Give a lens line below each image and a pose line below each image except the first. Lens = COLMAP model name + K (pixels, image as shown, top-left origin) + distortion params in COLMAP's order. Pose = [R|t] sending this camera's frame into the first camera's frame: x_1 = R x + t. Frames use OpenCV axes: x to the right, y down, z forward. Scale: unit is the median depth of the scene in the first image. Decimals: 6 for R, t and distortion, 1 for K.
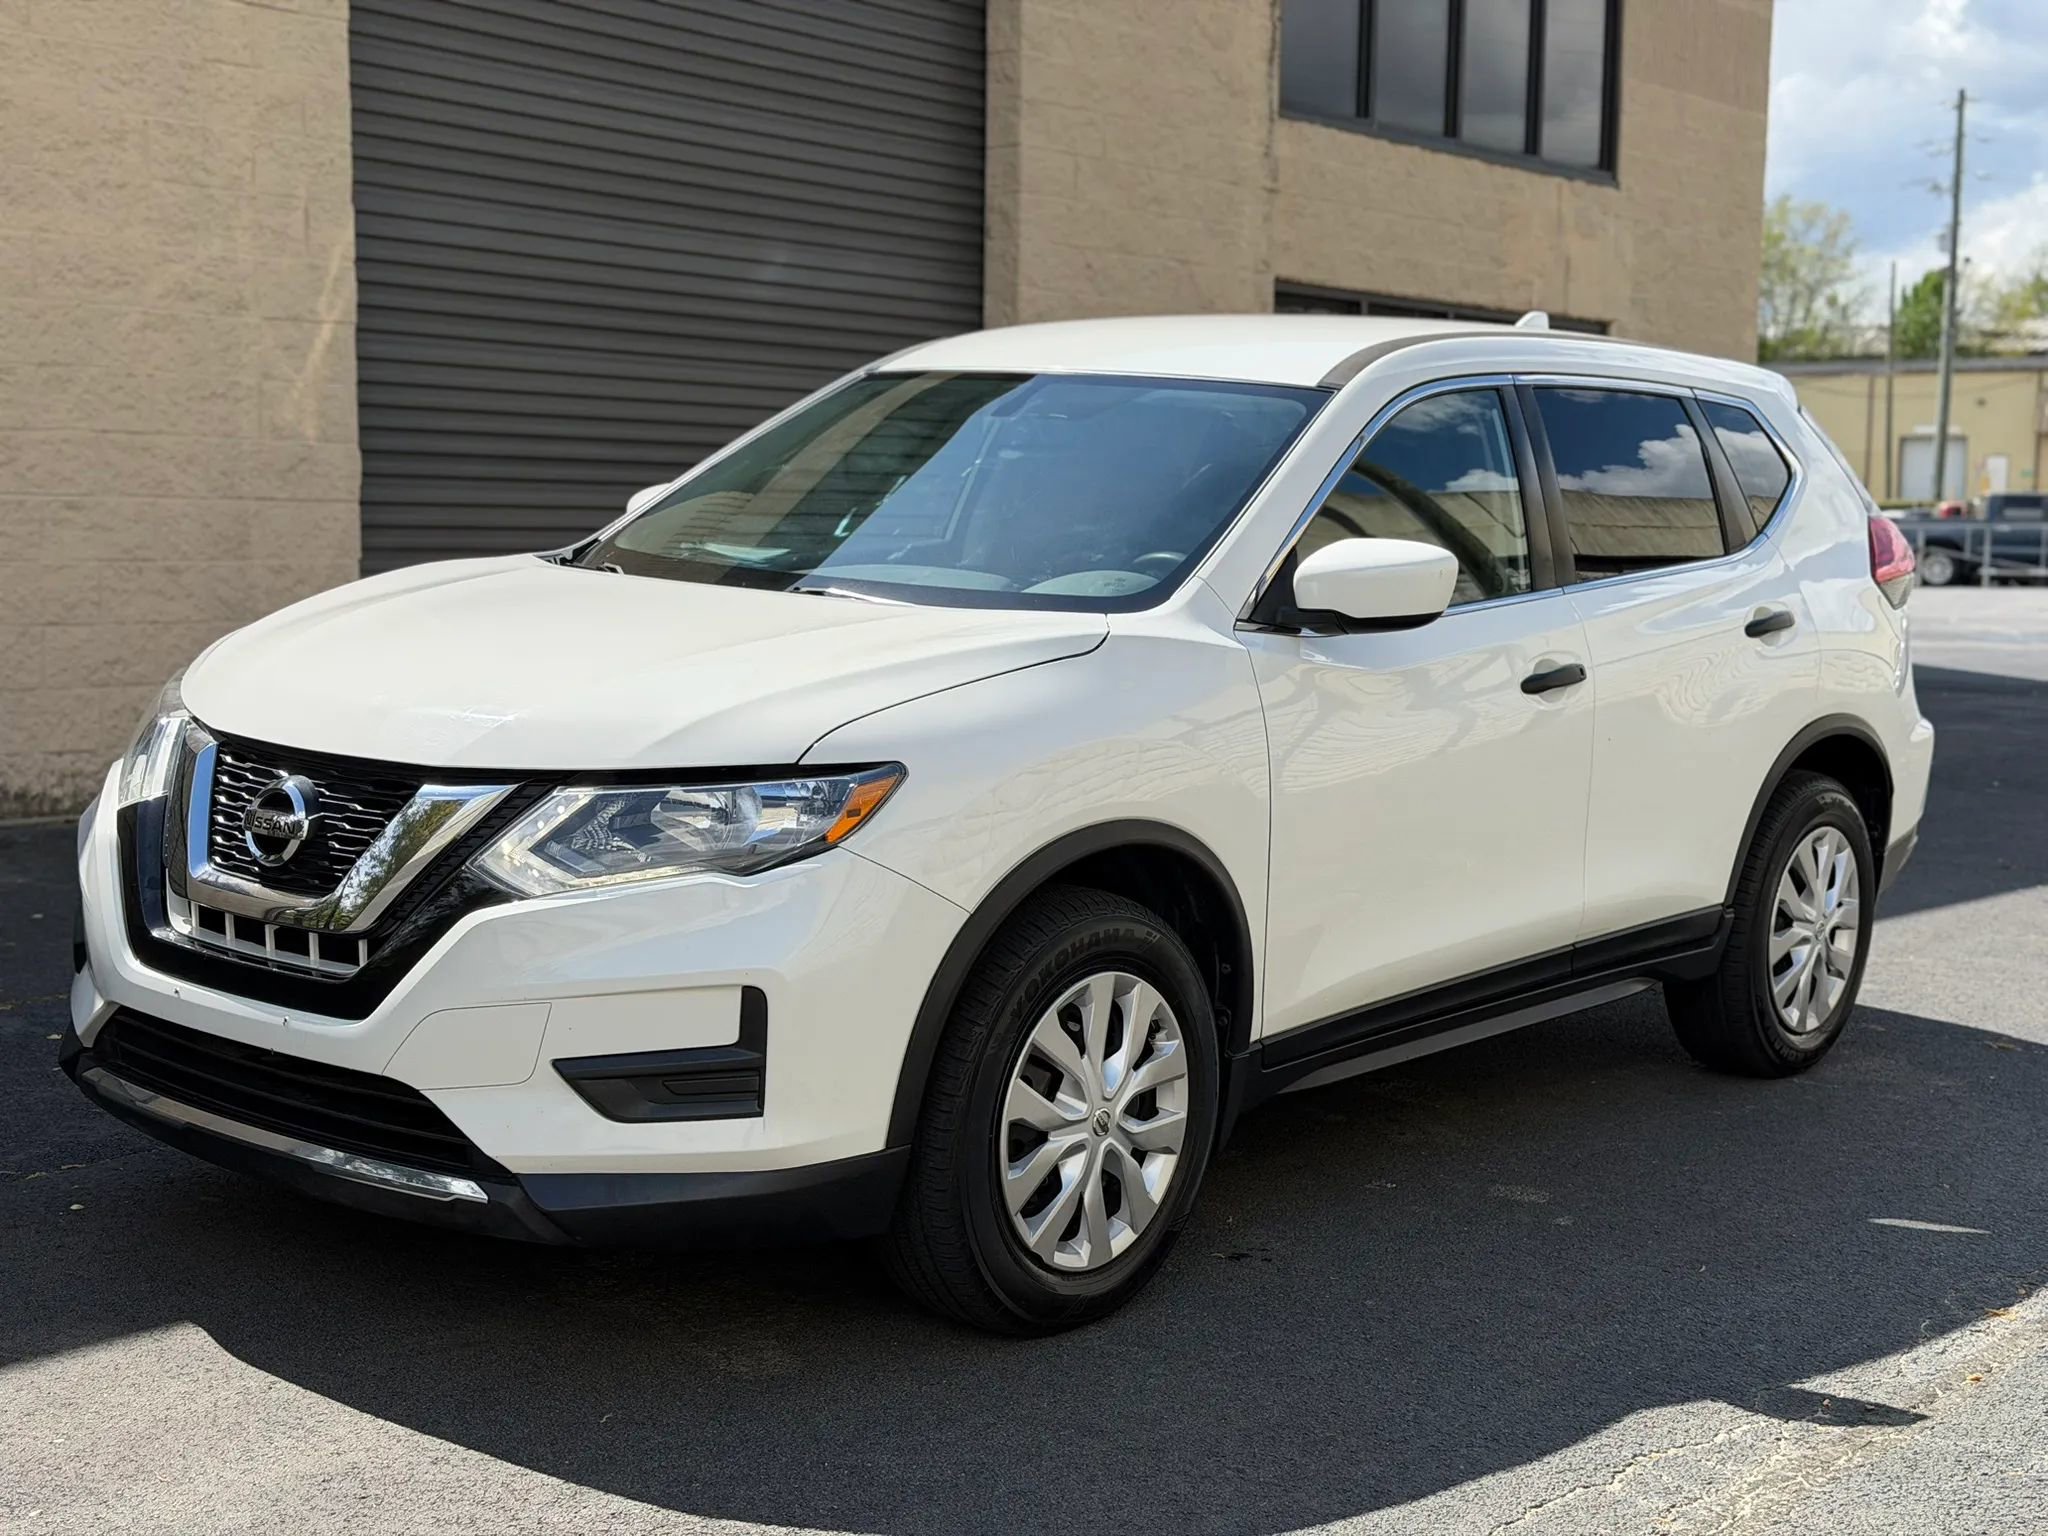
lens RADIAL K [[2868.9, 0, 1025.3], [0, 2868.9, 828.2], [0, 0, 1]] dist [0.107286, -0.106567]
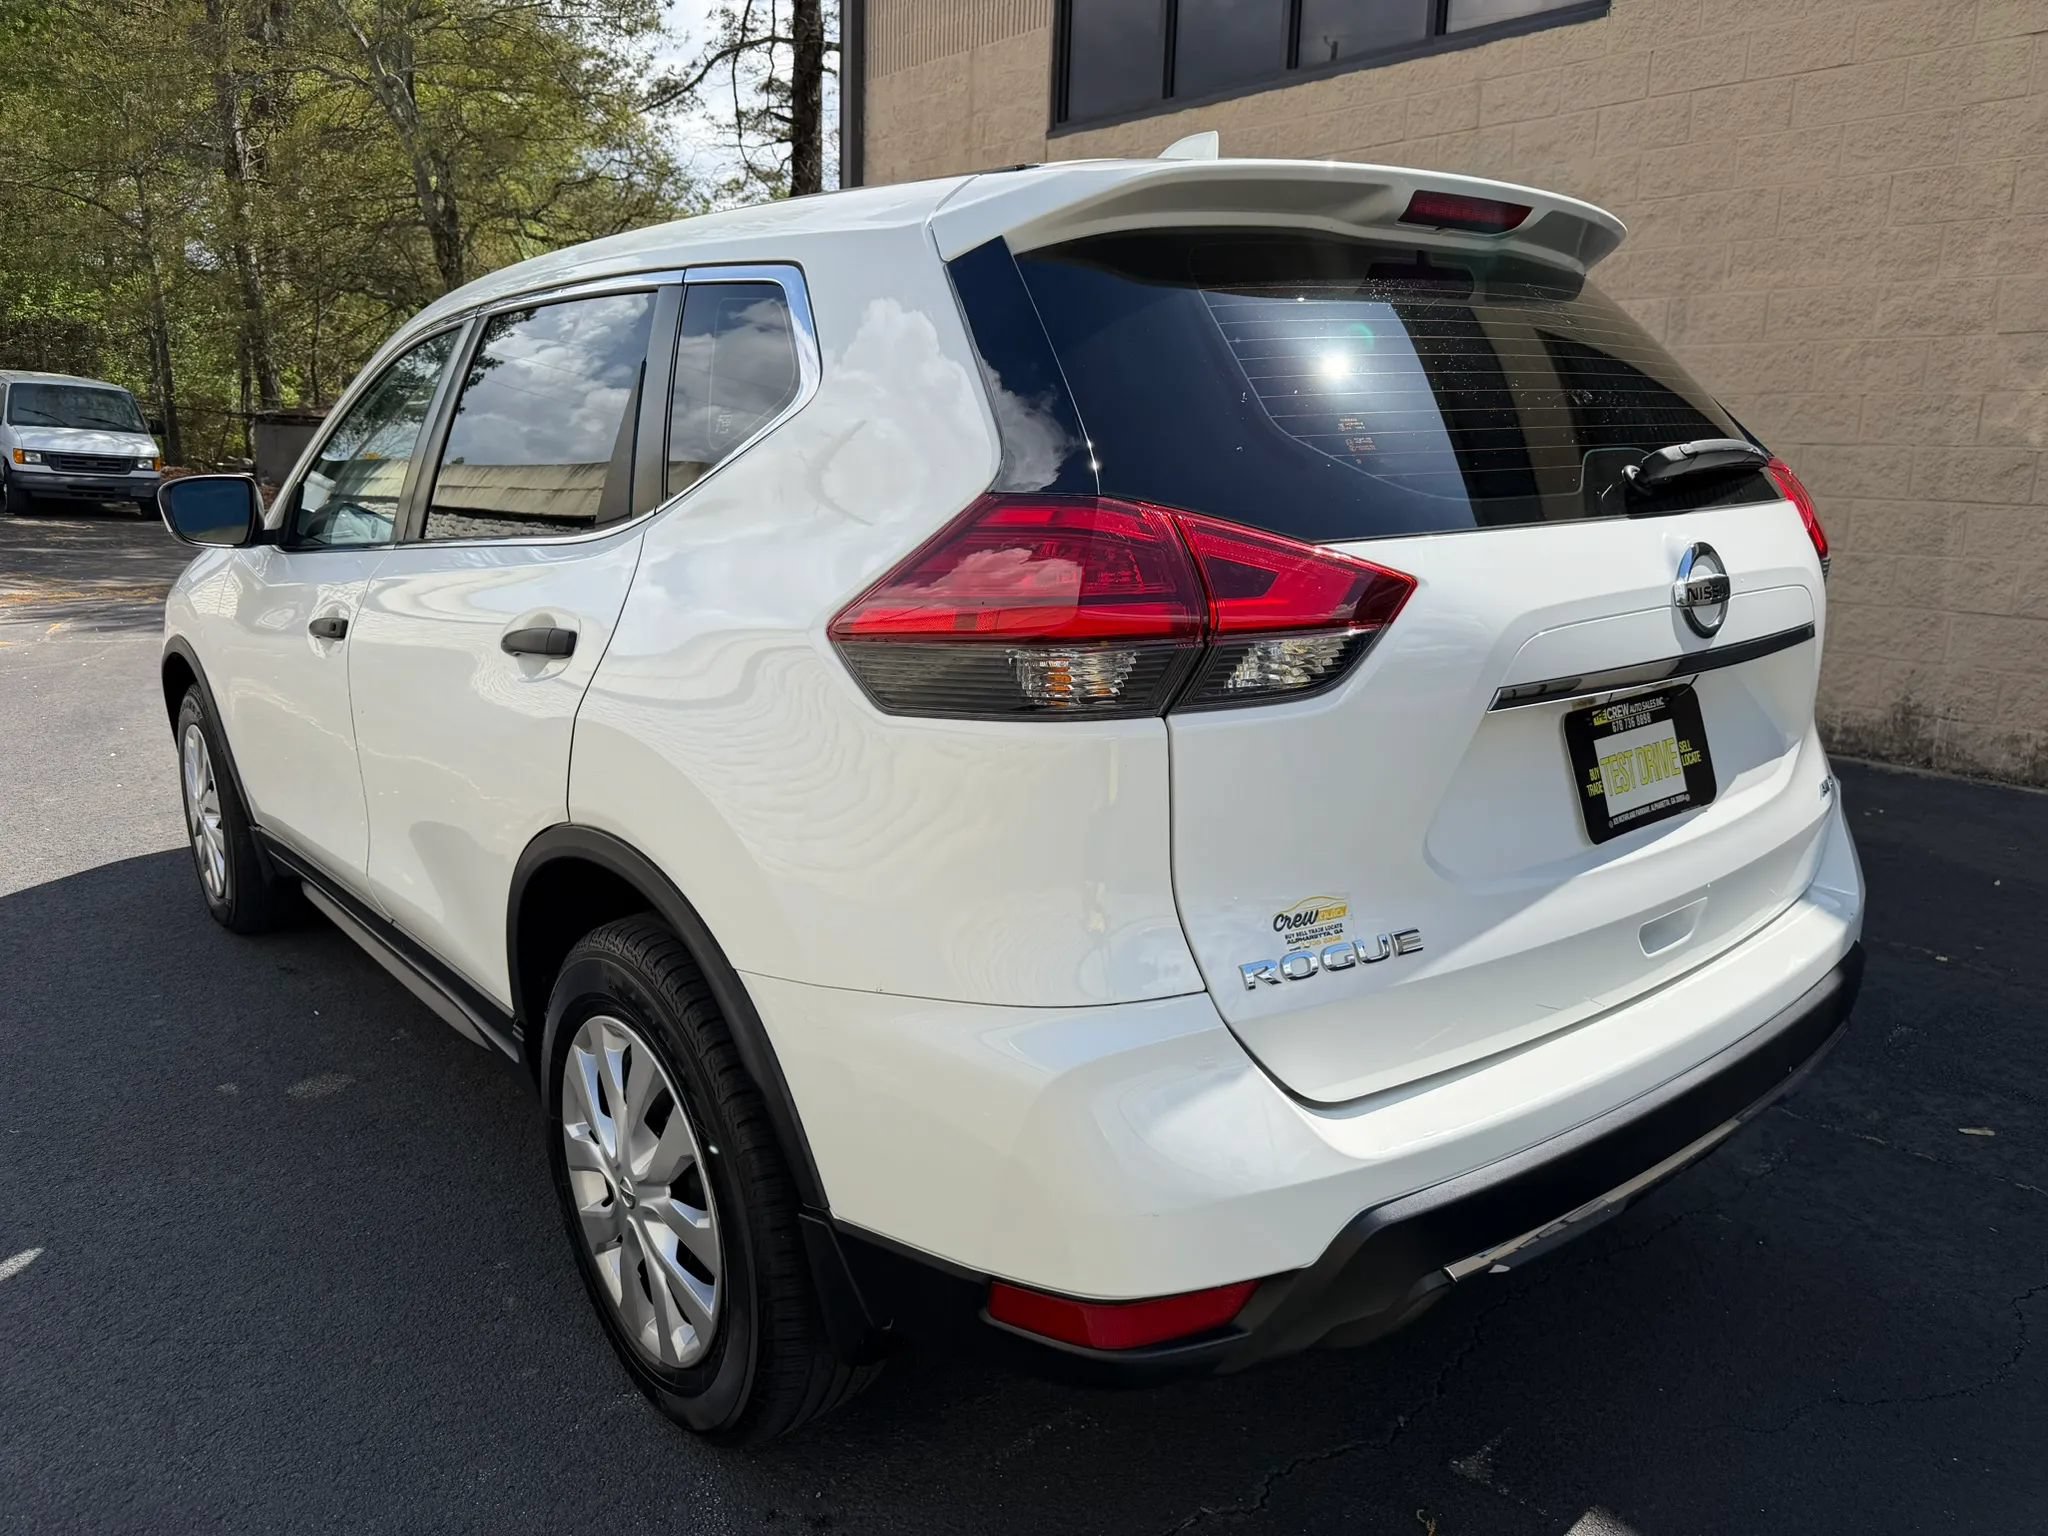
lens RADIAL K [[1471.9, 0, 1024.0], [0, 1471.9, 768.0], [0, 0, 1]] dist [-0.002659, -0.004443]
pose [[-0.207026, 0.177694, -0.962063, 0.631645], [-0.136870, 0.968436, 0.208324, -0.143170], [0.968714, 0.174807, -0.176170, 1.325678]]
